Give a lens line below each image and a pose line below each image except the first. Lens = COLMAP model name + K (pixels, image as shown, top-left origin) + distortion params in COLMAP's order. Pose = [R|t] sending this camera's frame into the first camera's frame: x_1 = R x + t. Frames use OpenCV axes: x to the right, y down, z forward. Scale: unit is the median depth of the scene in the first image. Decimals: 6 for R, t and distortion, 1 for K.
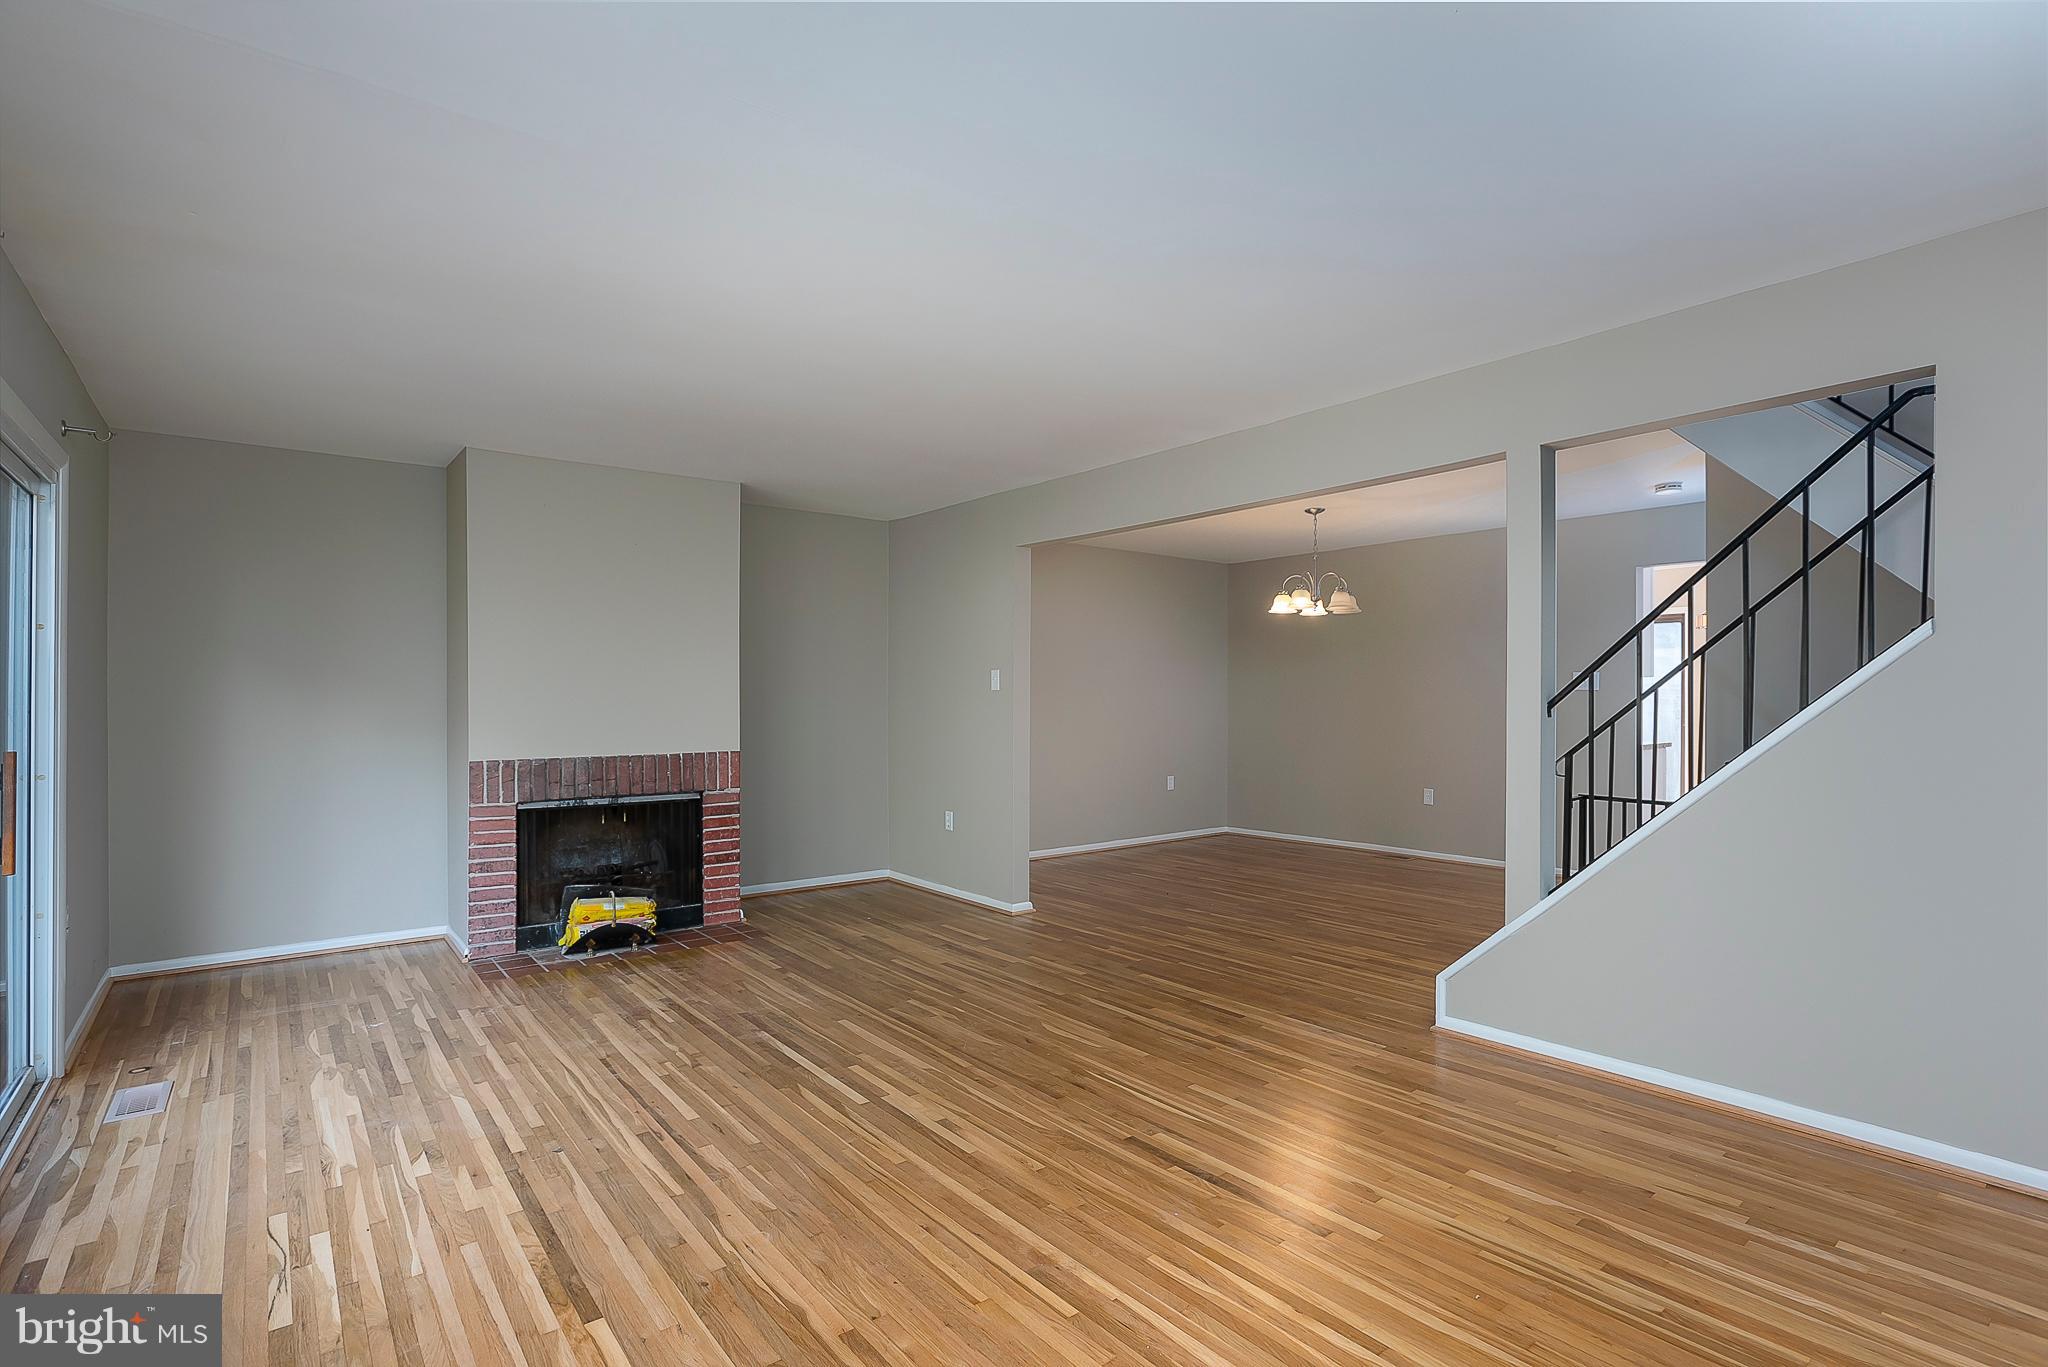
lens RADIAL K [[993.4, 0, 1023.9], [0, 993.4, 694.9], [0, 0, 1]] dist [-0.040468, 0.020728]
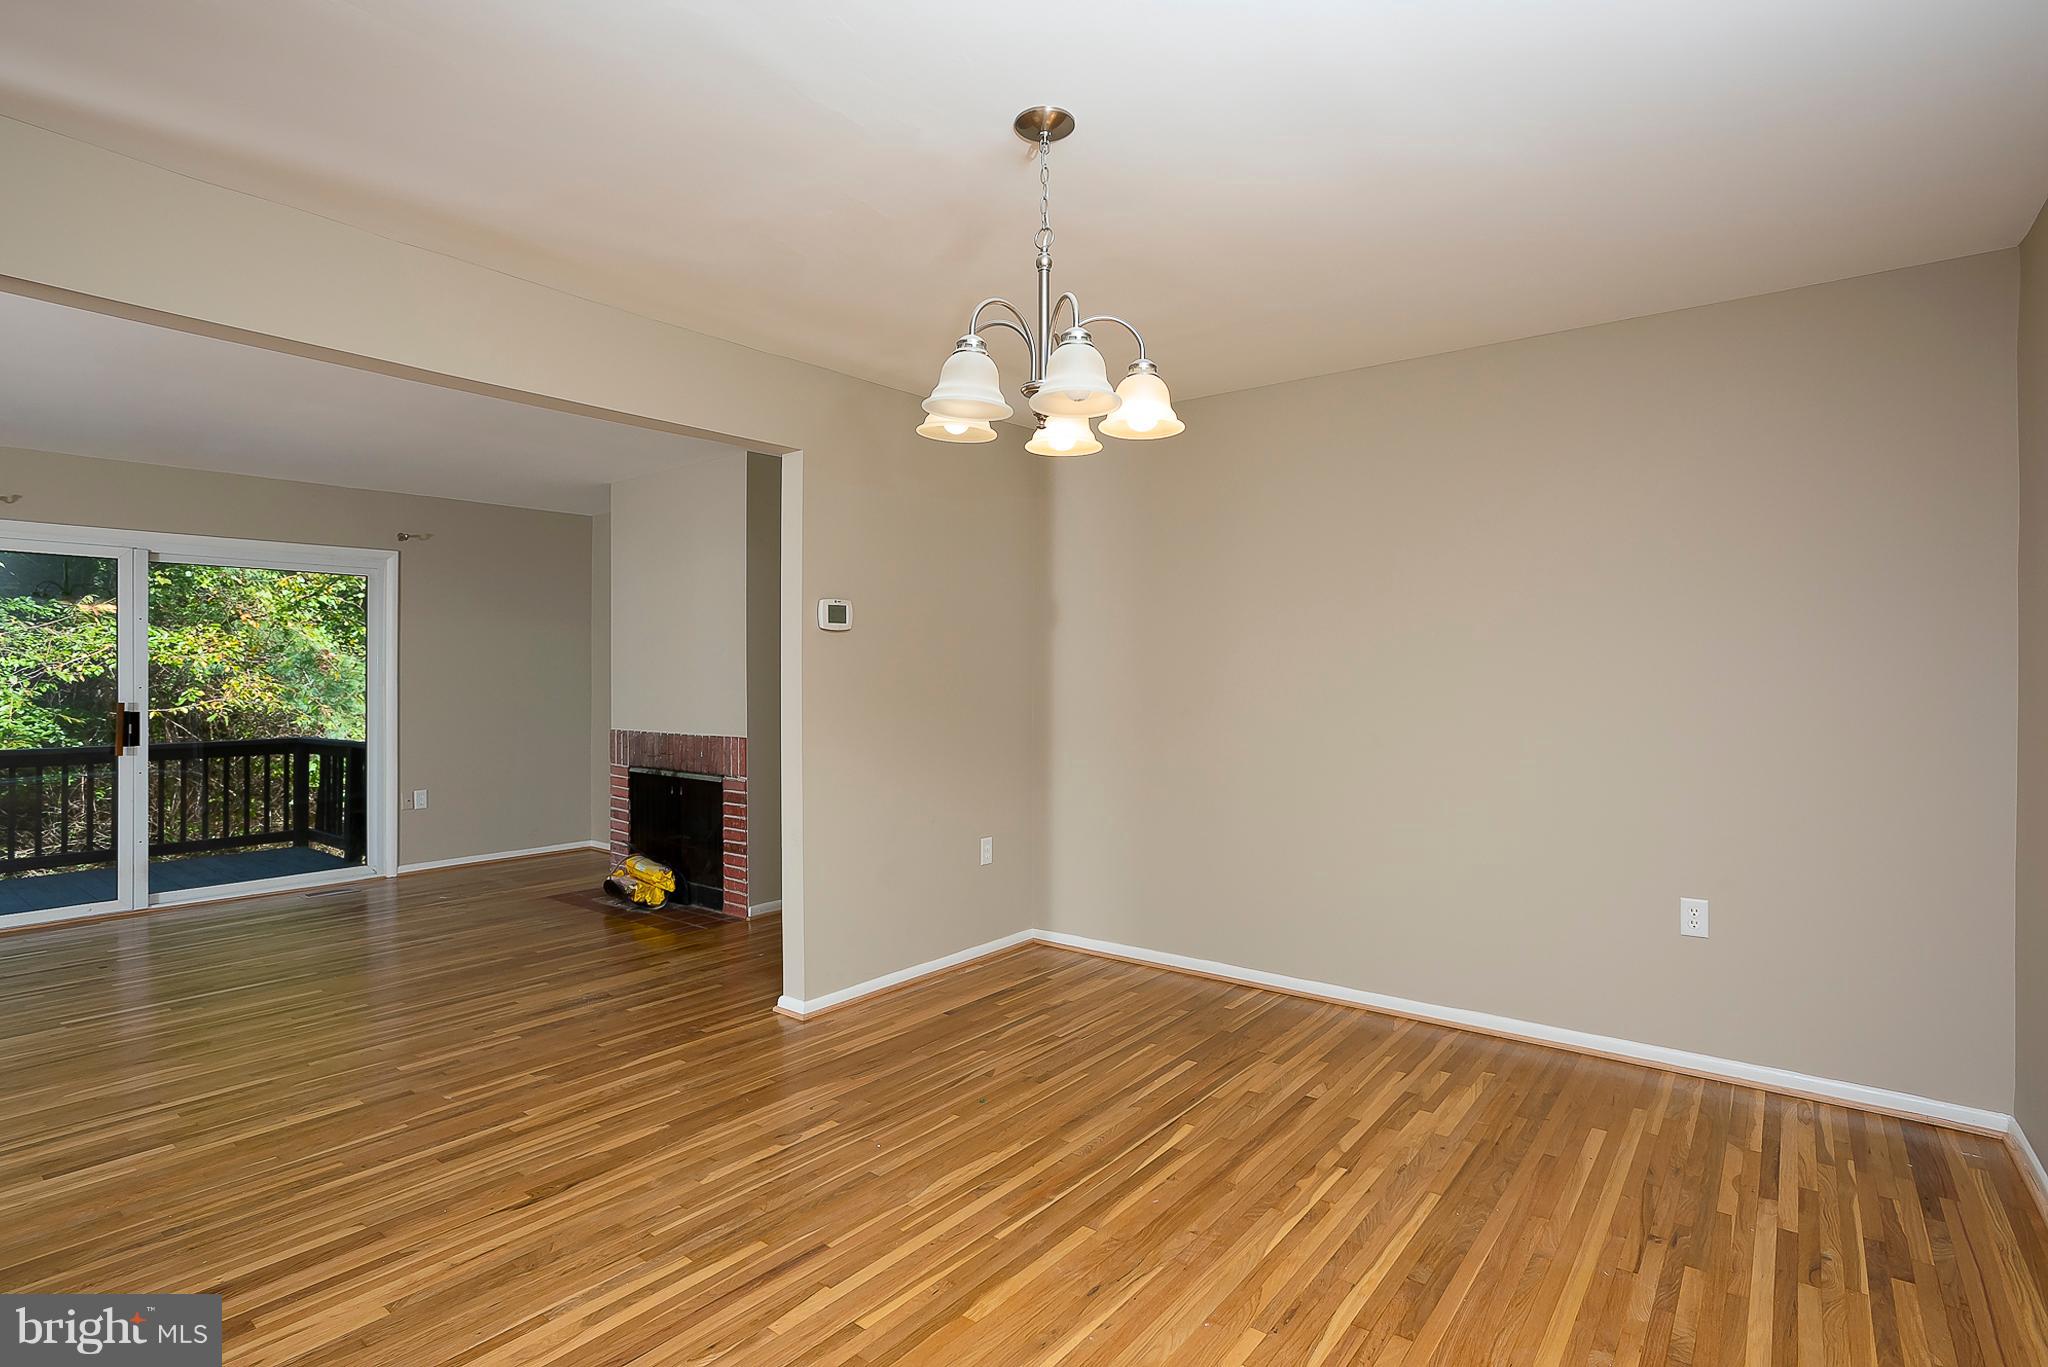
lens RADIAL K [[990.1, 0, 963.0], [0, 990.1, 679.1], [0, 0, 1]] dist [-0.041729, 0.021626]
pose [[0.219653, 0.005003, -0.975565, 0.956173], [0.000379, 0.999986, 0.005214, -0.005405], [0.975578, -0.001515, 0.219648, 1.418828]]
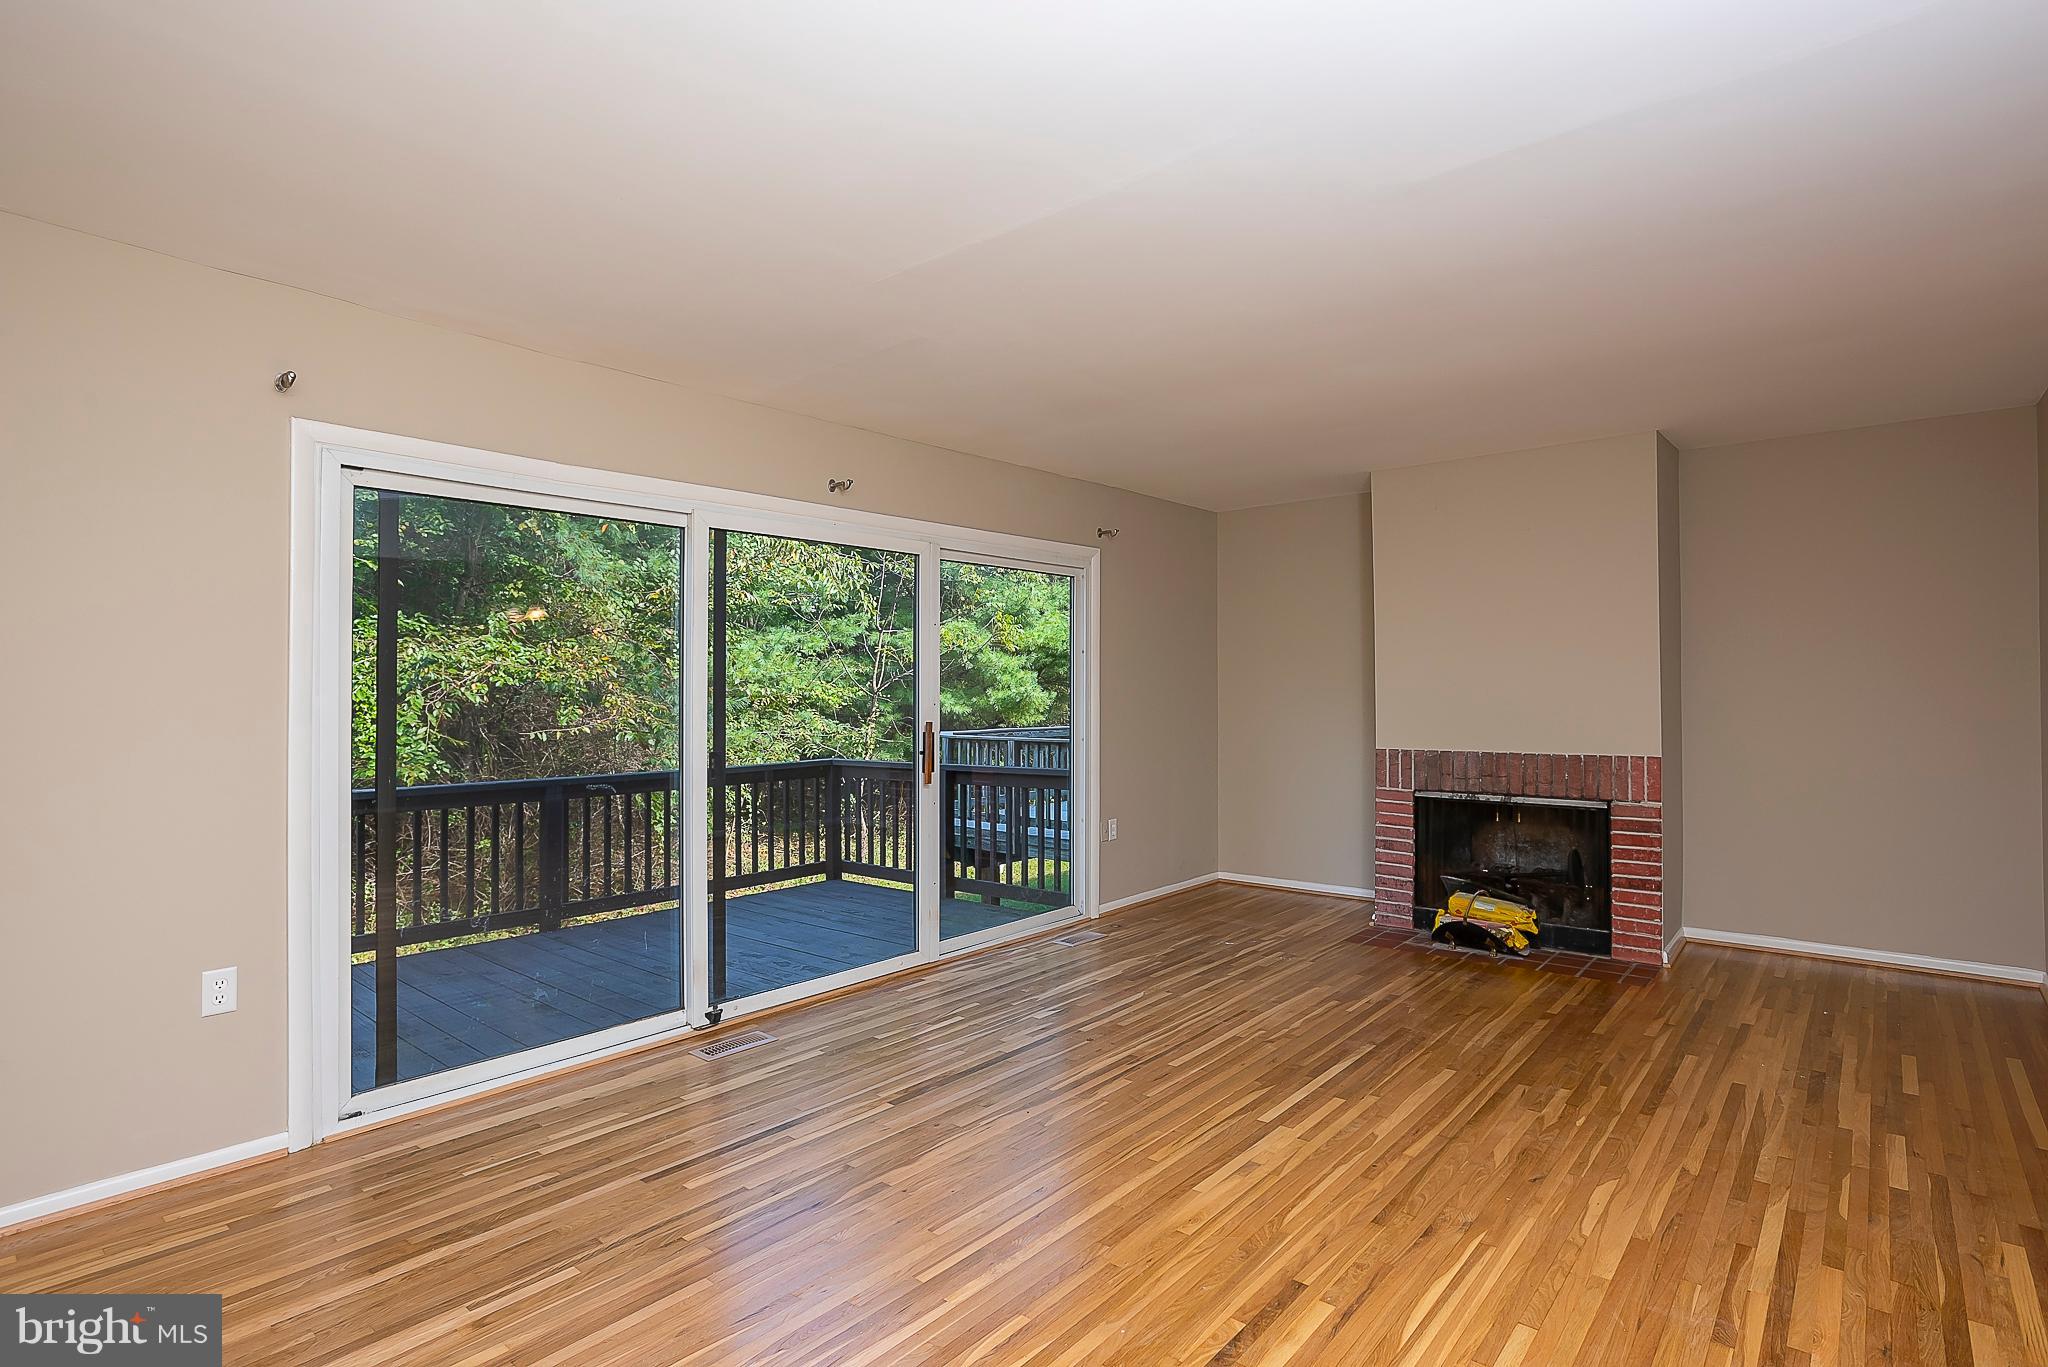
lens RADIAL K [[993.4, 0, 1023.9], [0, 993.4, 694.9], [0, 0, 1]] dist [-0.040468, 0.020728]
pose [[0.194468, 0.004189, -0.980900, 0.572930], [0.007399, 0.999956, 0.005737, -0.004318], [0.980881, -0.008374, 0.194428, 0.467660]]
